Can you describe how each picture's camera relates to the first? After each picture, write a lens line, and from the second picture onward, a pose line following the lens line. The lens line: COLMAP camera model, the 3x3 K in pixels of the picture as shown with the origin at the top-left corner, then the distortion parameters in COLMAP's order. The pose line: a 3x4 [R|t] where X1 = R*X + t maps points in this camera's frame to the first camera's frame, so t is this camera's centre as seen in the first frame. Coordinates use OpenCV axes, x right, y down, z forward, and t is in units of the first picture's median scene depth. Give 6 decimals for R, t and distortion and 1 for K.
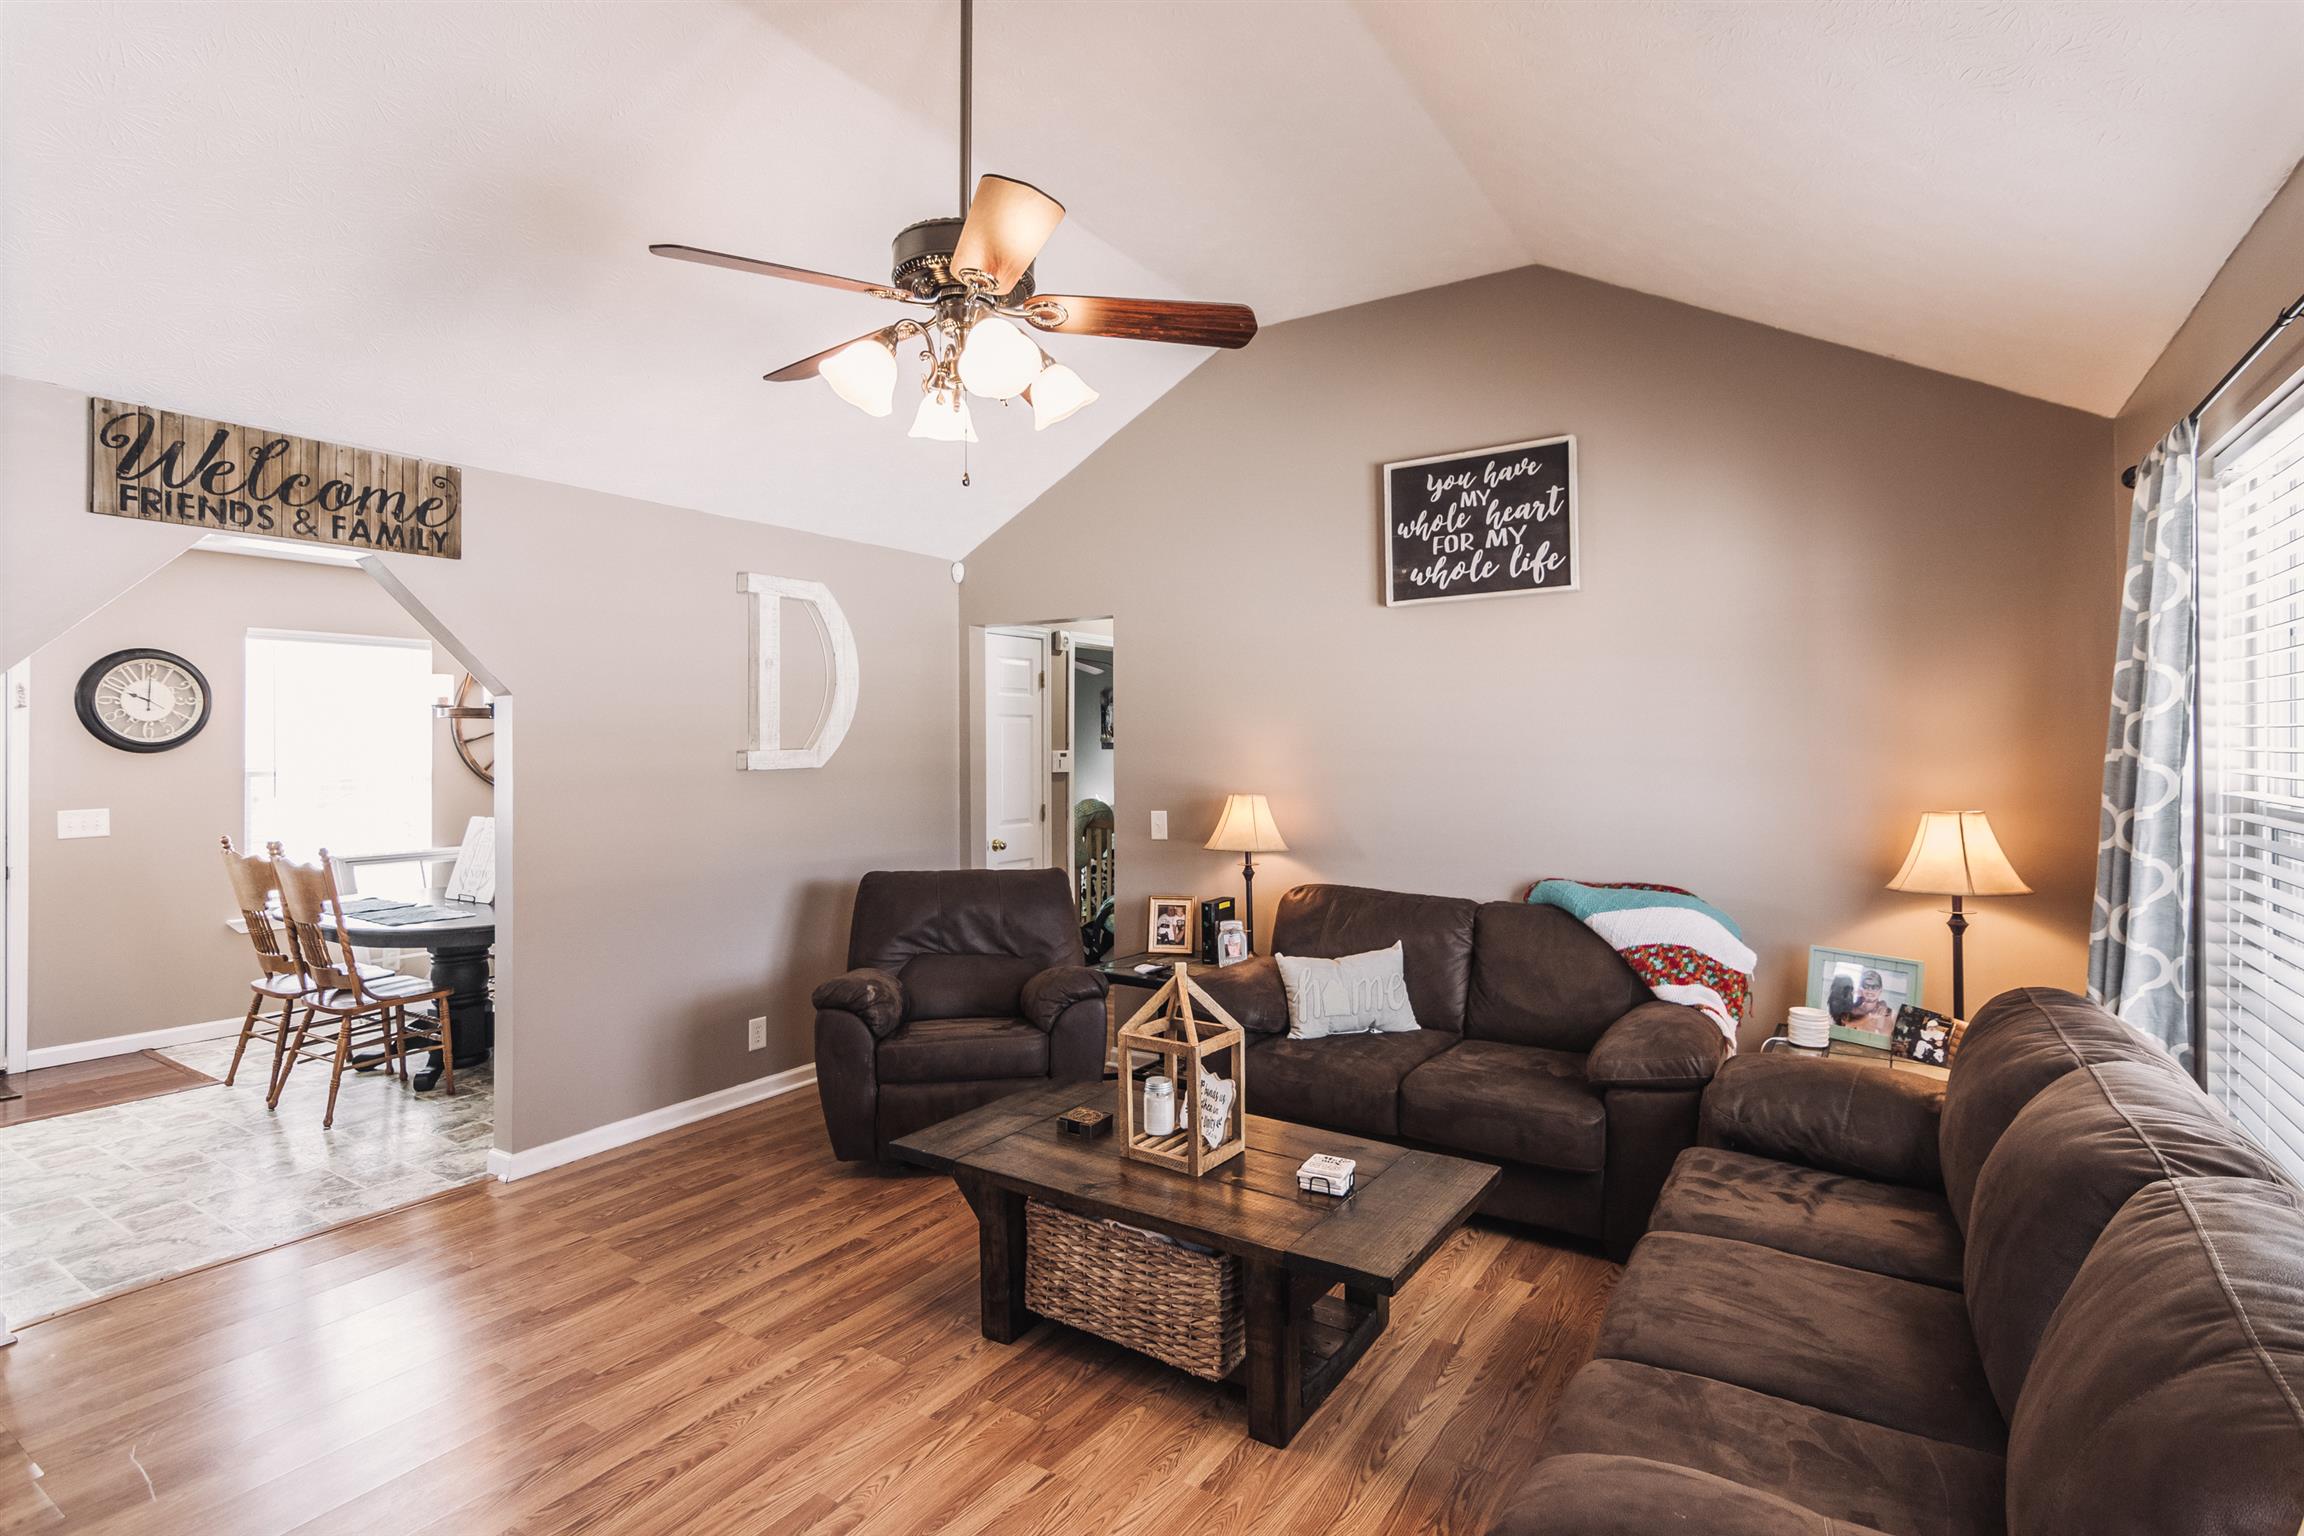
lens RADIAL K [[1125.8, 0, 1150.8], [0, 1125.8, 745.8], [0, 0, 1]] dist [-0.002766, 0.002098]
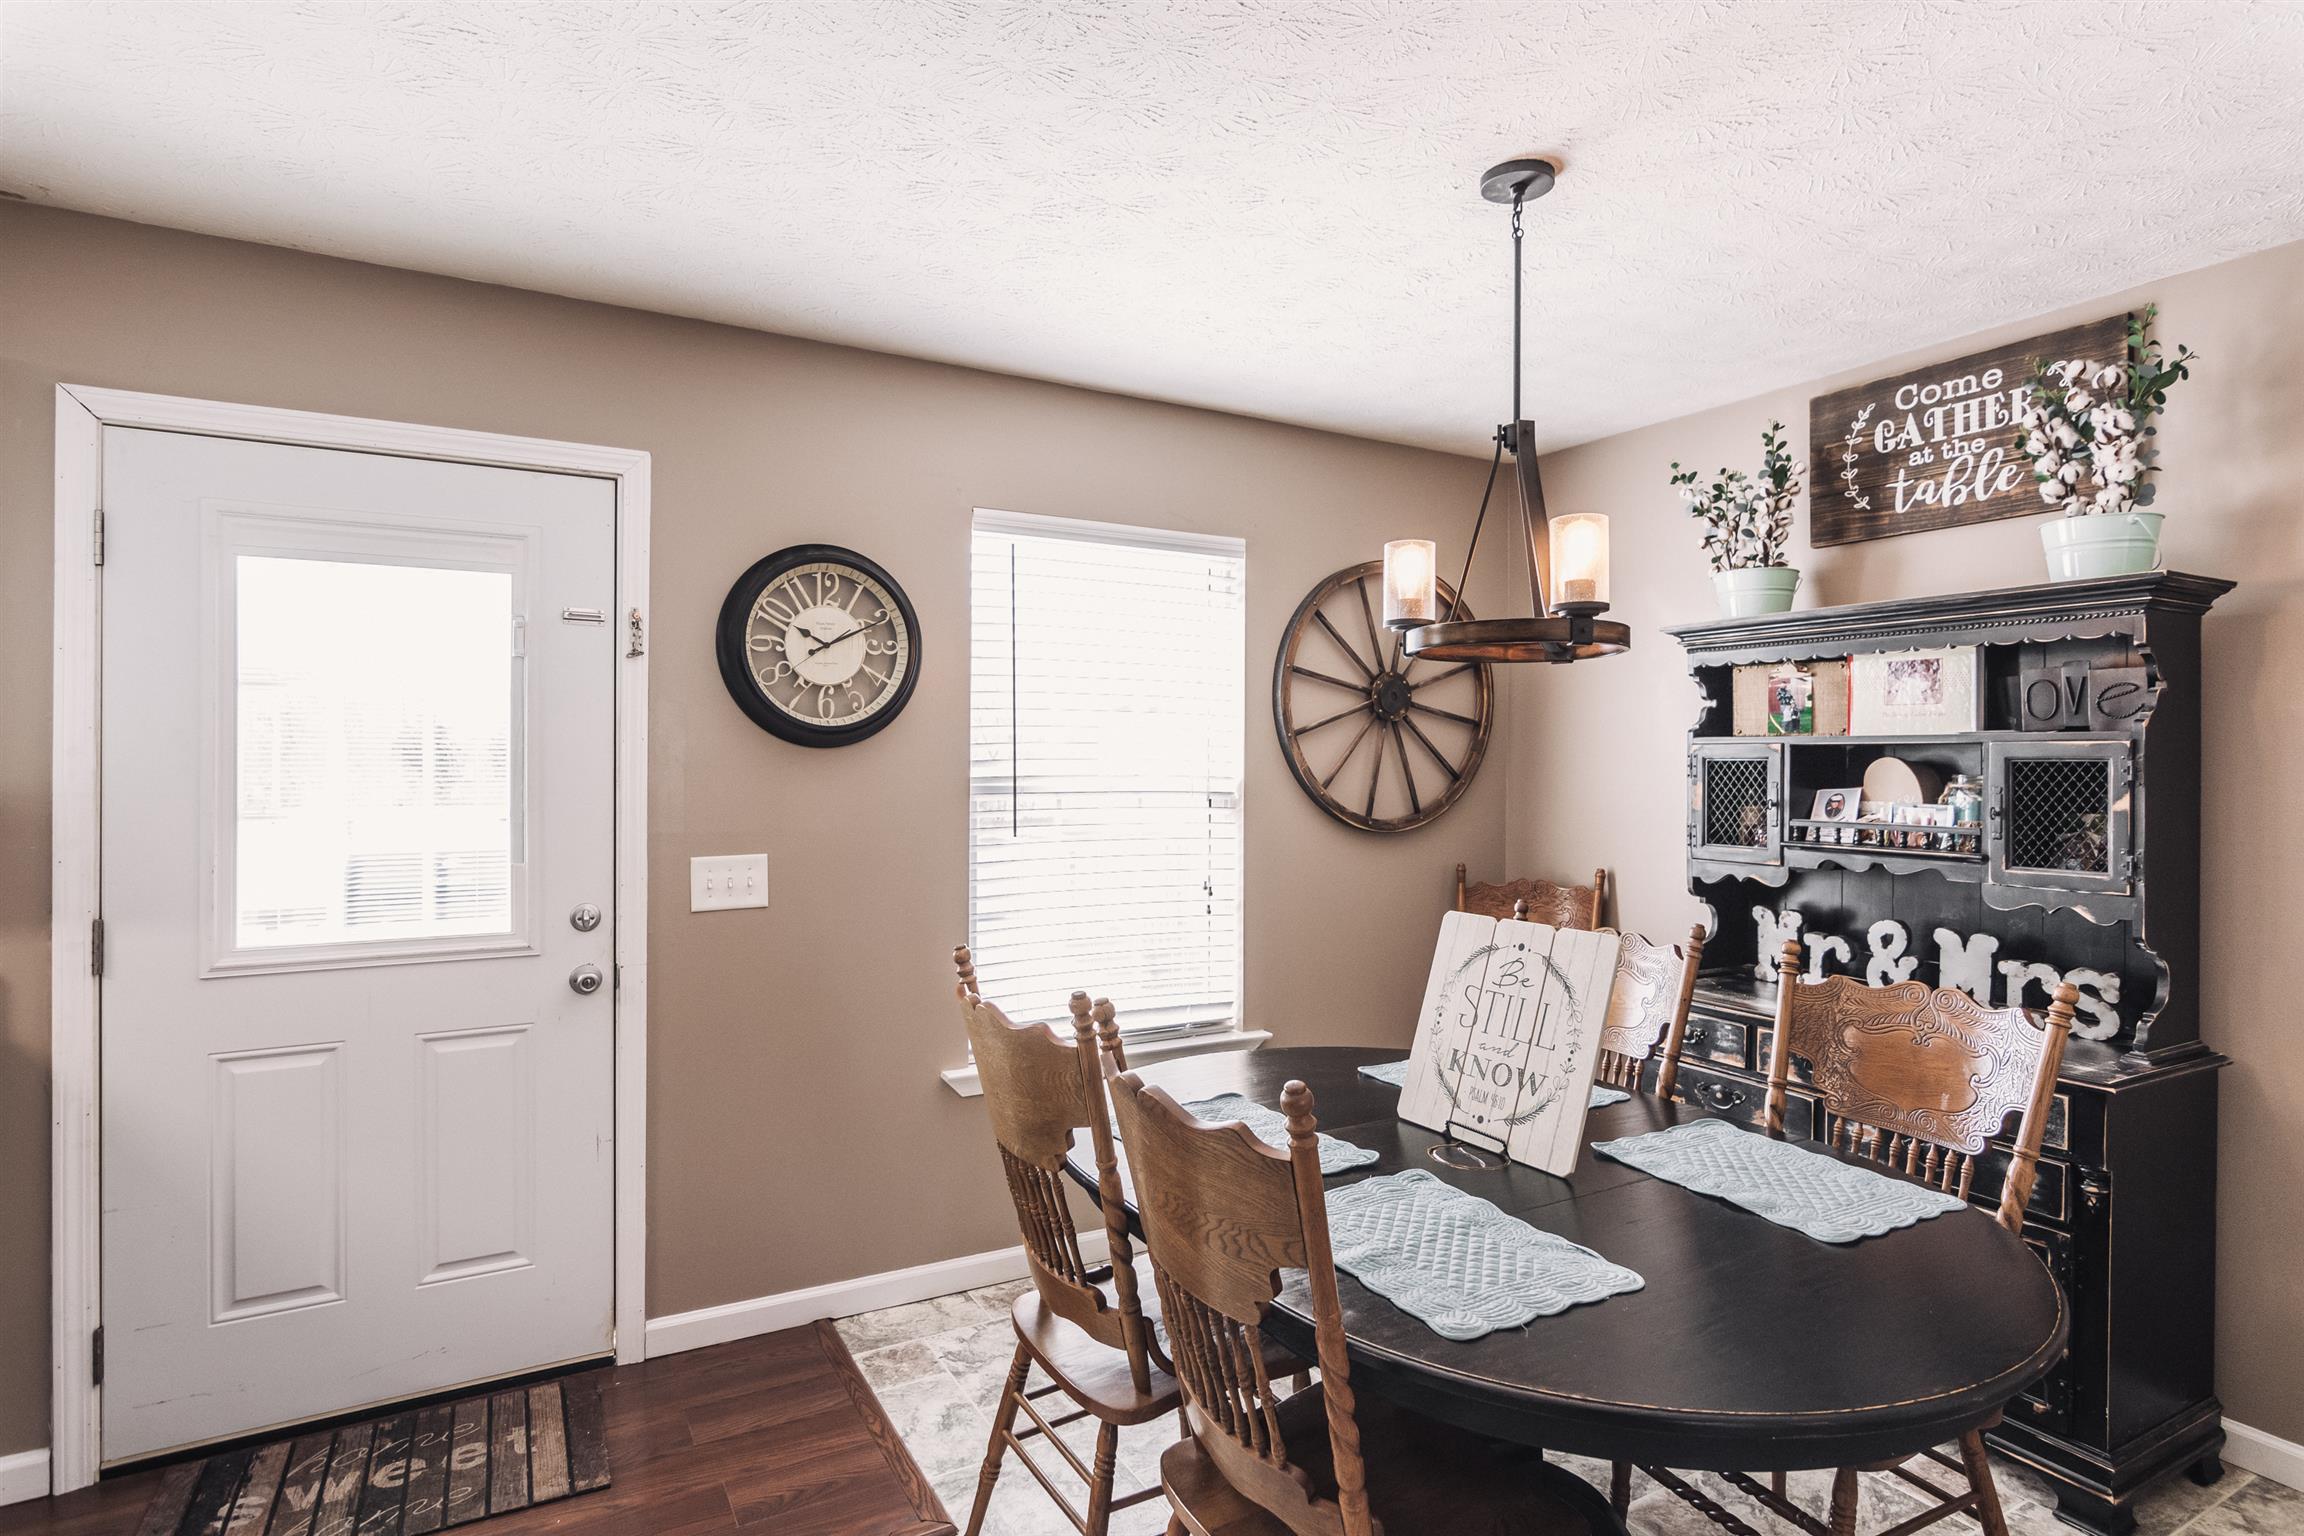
lens RADIAL K [[1171.4, 0, 1152.4], [0, 1171.4, 754.9], [0, 0, 1]] dist [-0.018660, -0.000788]
pose [[0.891248, 0.001288, -0.453514, -0.529426], [-0.004010, 0.999979, -0.005039, 0.011989], [0.453498, 0.006309, 0.891235, 0.607349]]
